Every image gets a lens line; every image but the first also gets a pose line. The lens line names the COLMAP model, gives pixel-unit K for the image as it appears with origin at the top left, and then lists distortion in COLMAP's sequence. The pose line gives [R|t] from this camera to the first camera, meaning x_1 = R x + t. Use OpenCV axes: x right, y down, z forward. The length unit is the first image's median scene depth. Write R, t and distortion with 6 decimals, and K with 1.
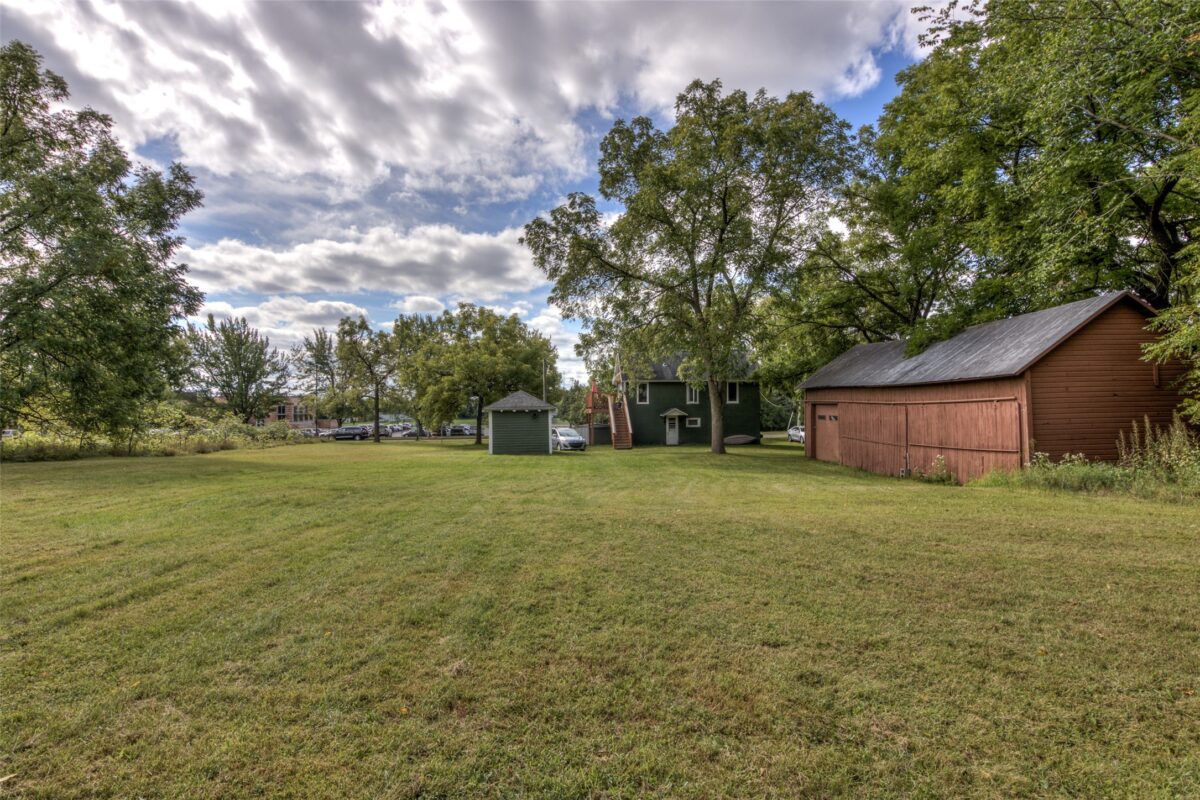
lens RADIAL K [[617.7, 0, 600.0], [0, 617.7, 400.0], [0, 0, 1]] dist [-0.015654, -0.000619]
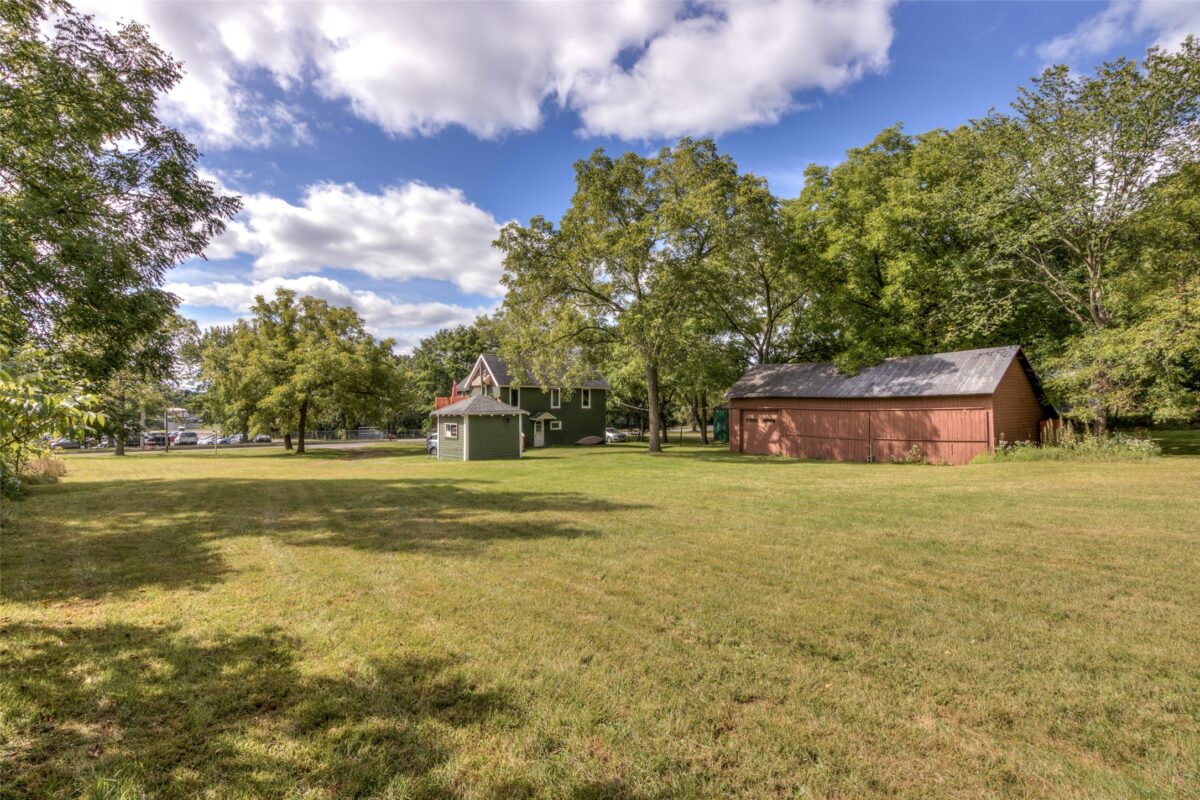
lens RADIAL K [[617.7, 0, 600.0], [0, 617.7, 400.0], [0, 0, 1]] dist [-0.015654, -0.000619]
pose [[0.854772, 0.011812, 0.518868, -0.386337], [-0.009494, 0.999930, -0.007123, -0.001339], [-0.518916, 0.001162, 0.854824, 0.049783]]
